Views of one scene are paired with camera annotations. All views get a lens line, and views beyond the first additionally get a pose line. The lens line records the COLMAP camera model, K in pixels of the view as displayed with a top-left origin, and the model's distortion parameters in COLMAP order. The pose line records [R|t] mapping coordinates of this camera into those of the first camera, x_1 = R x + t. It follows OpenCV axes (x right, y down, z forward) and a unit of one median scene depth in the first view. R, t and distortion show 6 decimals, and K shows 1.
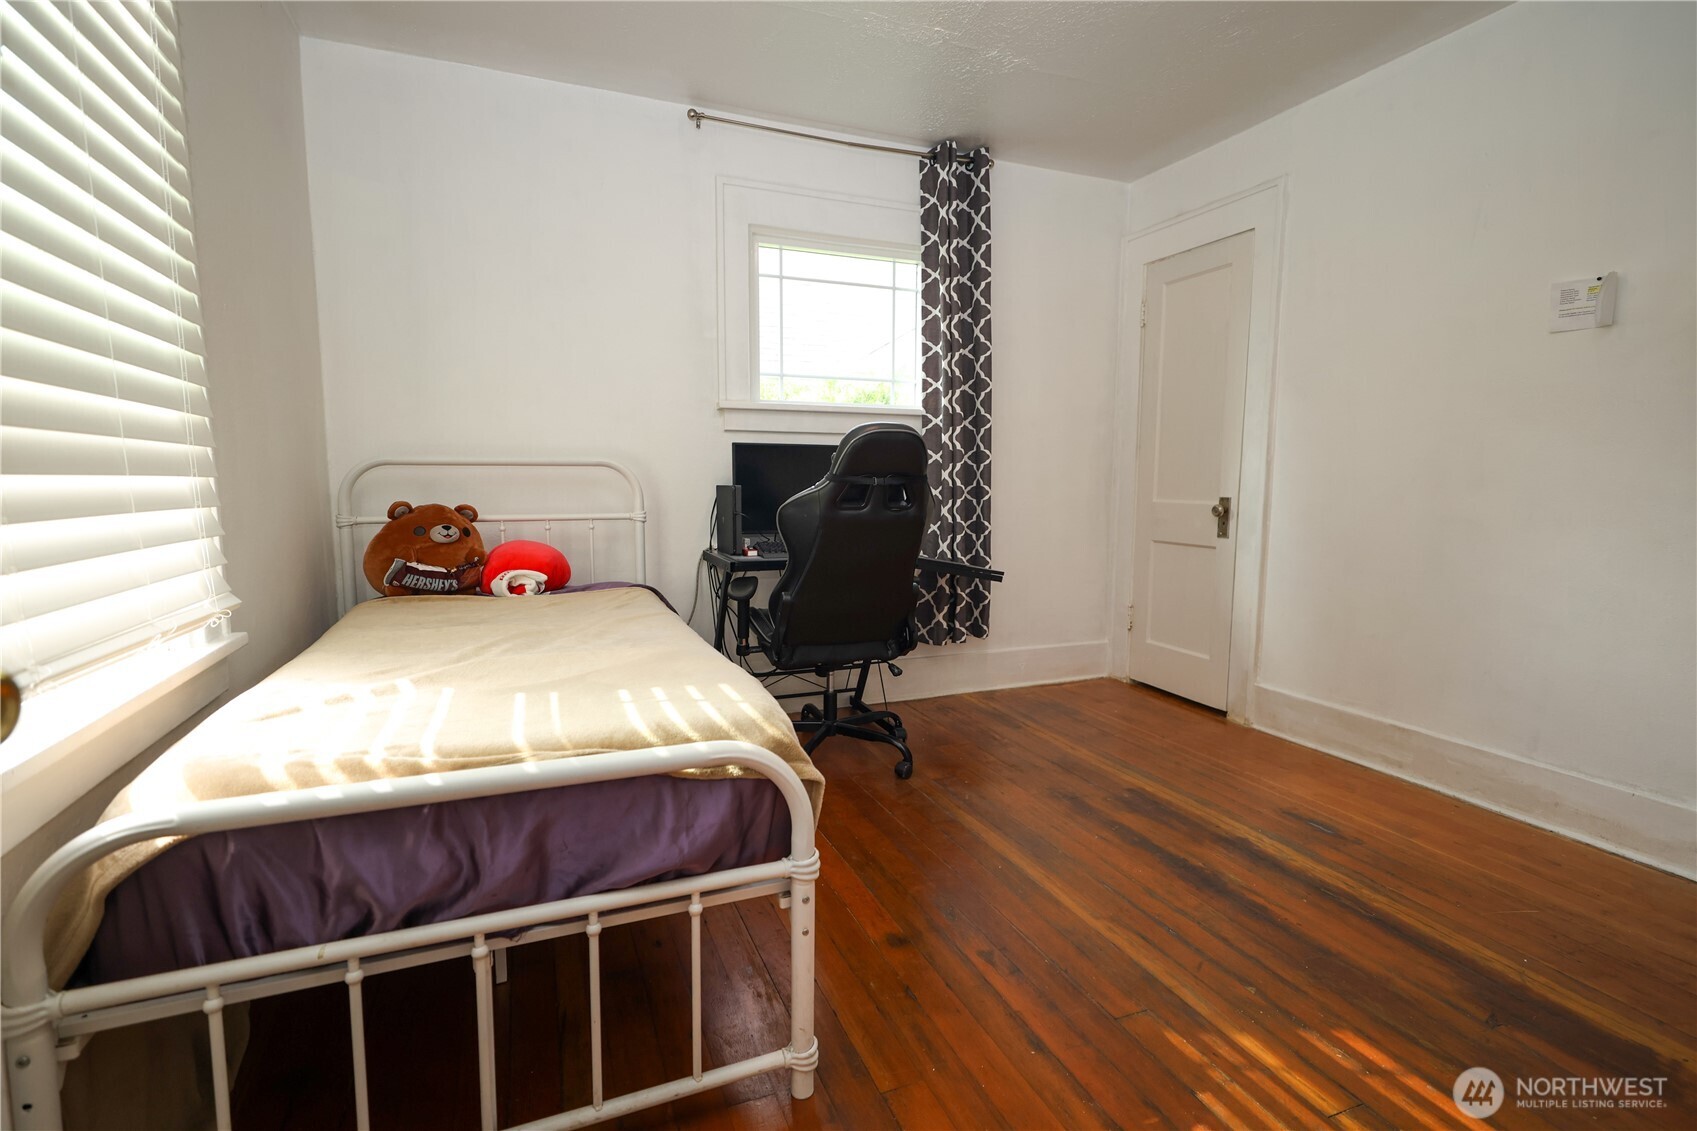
lens RADIAL K [[784.2, 0, 857.0], [0, 784.2, 561.5], [0, 0, 1]] dist [0.008971, 0.000019]
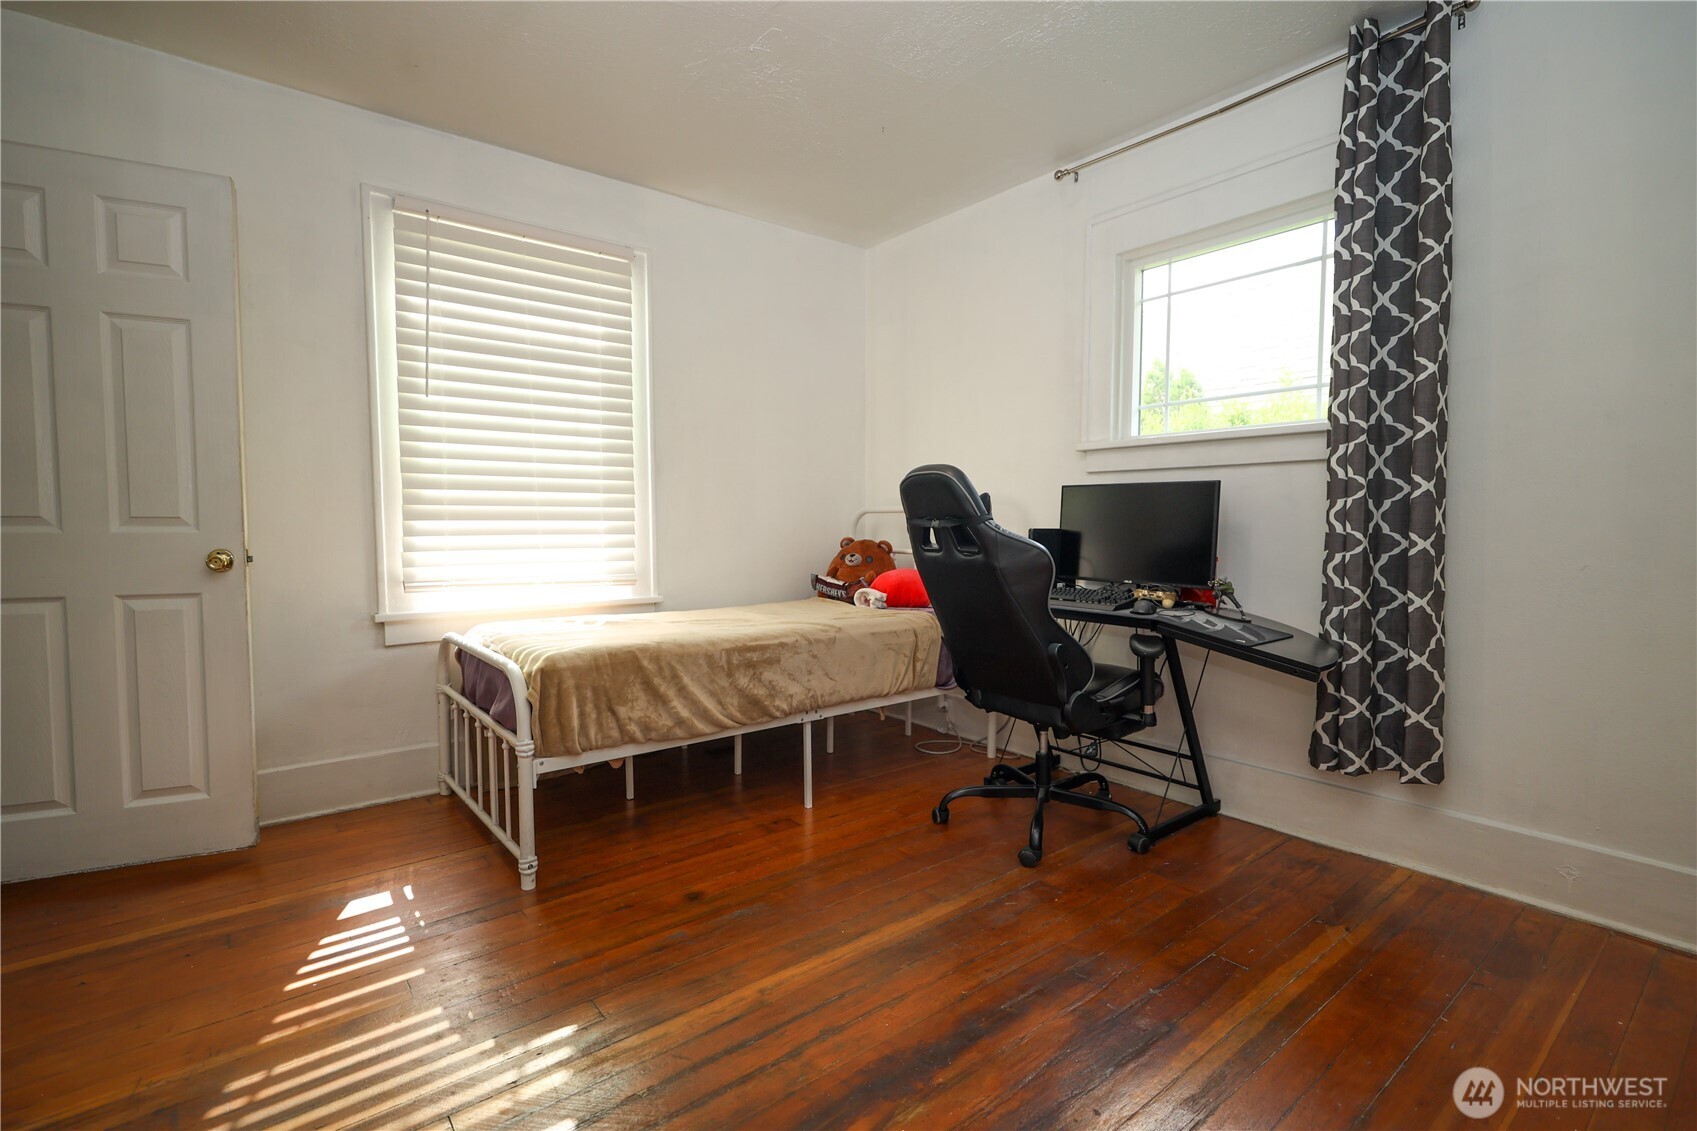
lens RADIAL K [[784.2, 0, 857.0], [0, 784.2, 561.5], [0, 0, 1]] dist [0.008971, 0.000019]
pose [[0.292284, 0.046341, -0.955208, 0.815587], [-0.099888, 0.994841, 0.017699, -0.054248], [0.951101, 0.090241, 0.295405, 0.533762]]
